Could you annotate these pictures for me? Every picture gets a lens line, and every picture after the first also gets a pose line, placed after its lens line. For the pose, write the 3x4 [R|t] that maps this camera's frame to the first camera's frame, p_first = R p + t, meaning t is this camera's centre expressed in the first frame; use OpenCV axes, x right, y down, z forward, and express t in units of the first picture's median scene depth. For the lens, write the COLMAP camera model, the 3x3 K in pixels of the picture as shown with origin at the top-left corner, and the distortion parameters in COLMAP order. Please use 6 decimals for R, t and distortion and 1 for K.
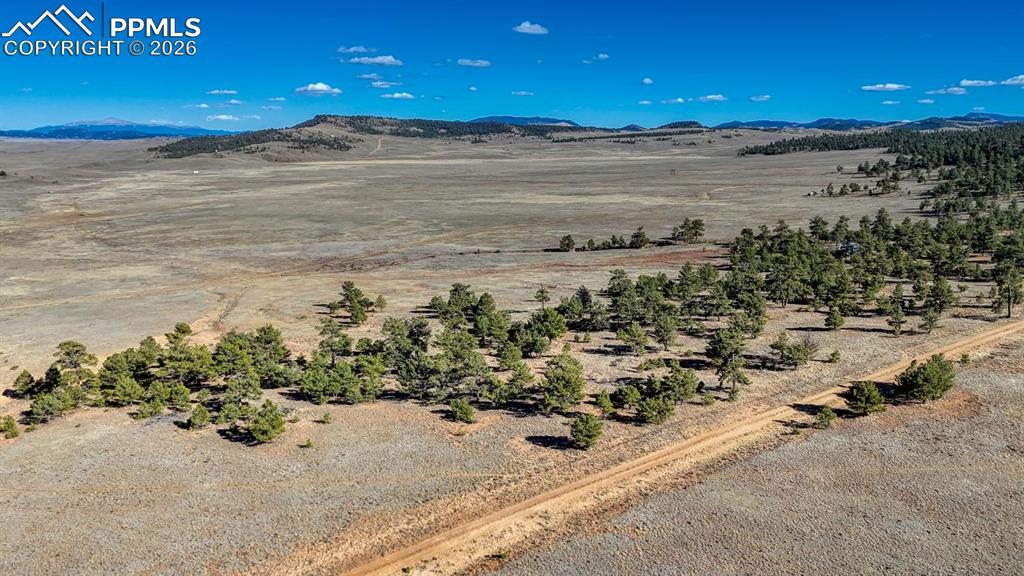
lens RADIAL K [[749.2, 0, 515.6], [0, 749.2, 294.4], [0, 0, 1]] dist [0.074205, -0.060214]
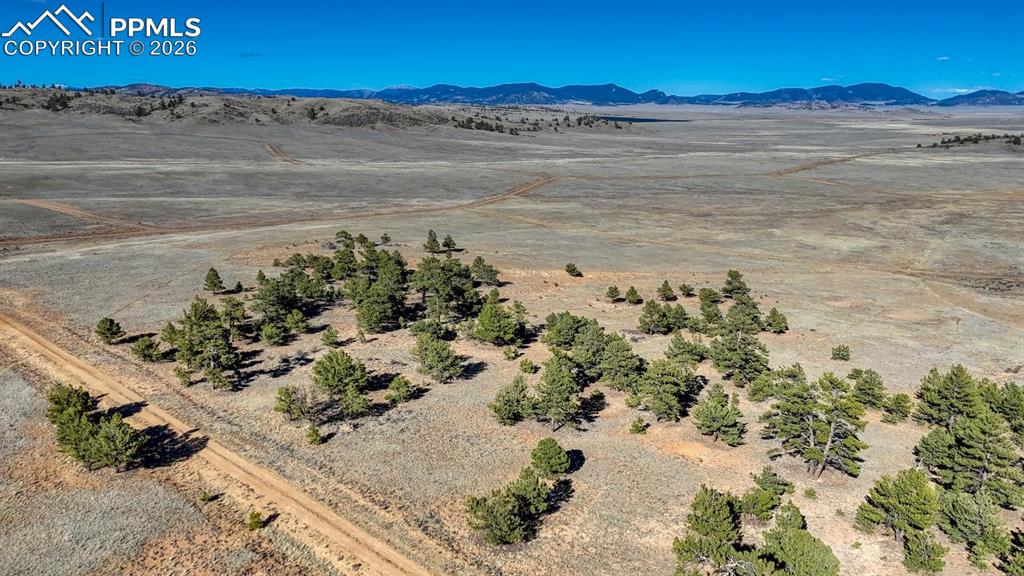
lens RADIAL K [[749.2, 0, 512.0], [0, 749.2, 291.0], [0, 0, 1]] dist [0.074205, -0.060214]
pose [[0.171551, 0.237808, -0.956043, 0.053861], [-0.206576, 0.957539, 0.201113, -0.010851], [0.963274, 0.162994, 0.213392, 0.050655]]
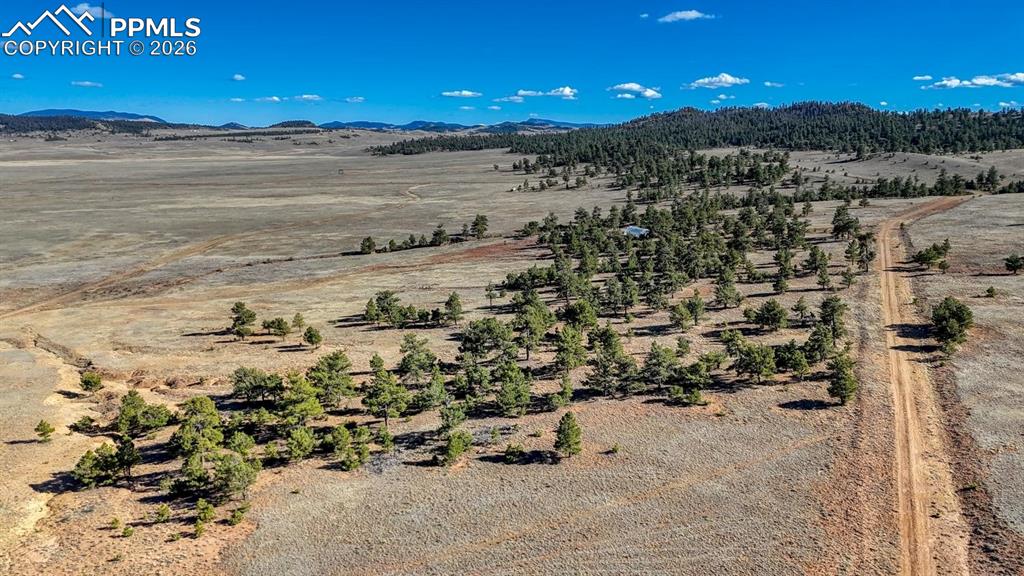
lens RADIAL K [[749.2, 0, 513.8], [0, 749.2, 291.9], [0, 0, 1]] dist [0.074205, -0.060214]
pose [[0.873787, -0.097128, 0.476510, -0.032839], [0.098478, 0.994891, 0.022209, -0.001575], [-0.476233, 0.027520, 0.878889, 0.007737]]
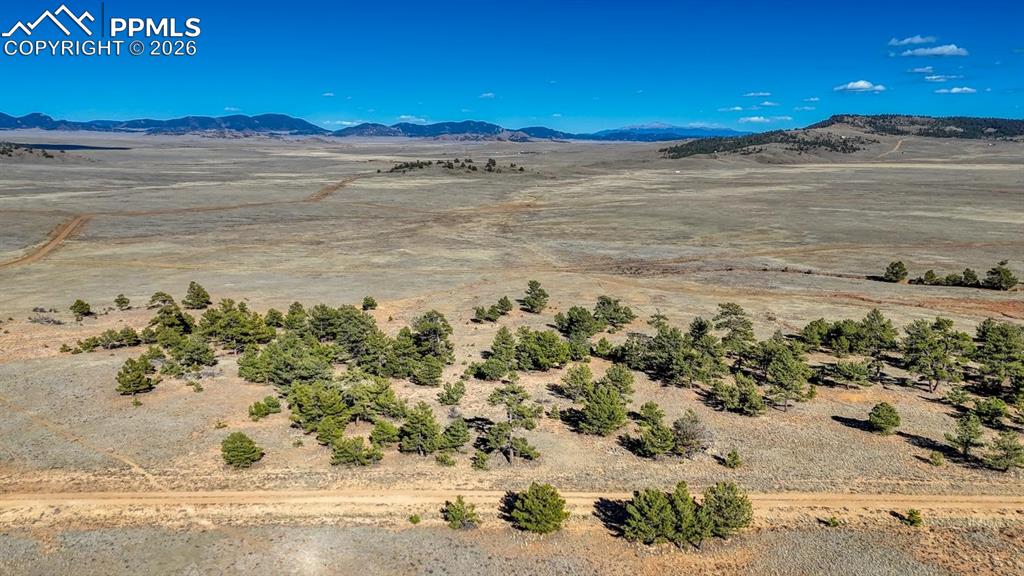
lens RADIAL K [[749.2, 0, 511.3], [0, 749.2, 295.4], [0, 0, 1]] dist [0.074205, -0.060214]
pose [[0.785769, 0.133643, -0.603909, 0.033113], [-0.134026, 0.989970, 0.044691, -0.003481], [0.603824, 0.045823, 0.795799, 0.016207]]
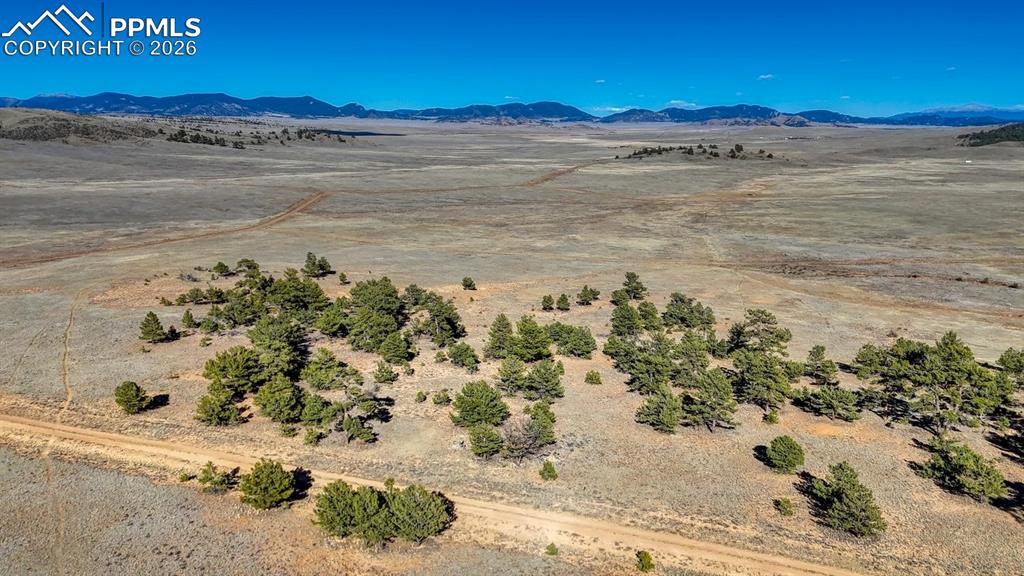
lens RADIAL K [[749.2, 0, 511.4], [0, 749.2, 291.6], [0, 0, 1]] dist [0.074205, -0.060214]
pose [[0.529443, 0.192588, -0.826196, 0.045383], [-0.181461, 0.977060, 0.111471, -0.006595], [0.828711, 0.090904, 0.552245, 0.030633]]
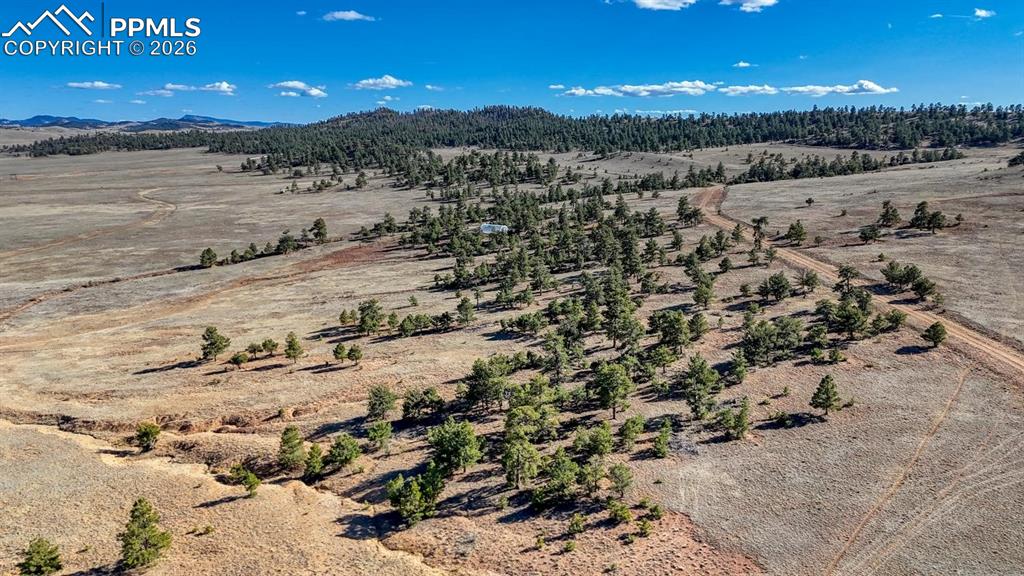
lens RADIAL K [[749.2, 0, 513.1], [0, 749.2, 289.7], [0, 0, 1]] dist [0.074205, -0.060214]
pose [[0.596931, -0.159207, 0.786337, -0.057609], [0.163599, 0.983674, 0.074969, -0.005559], [-0.785436, 0.083892, 0.613232, 0.026625]]
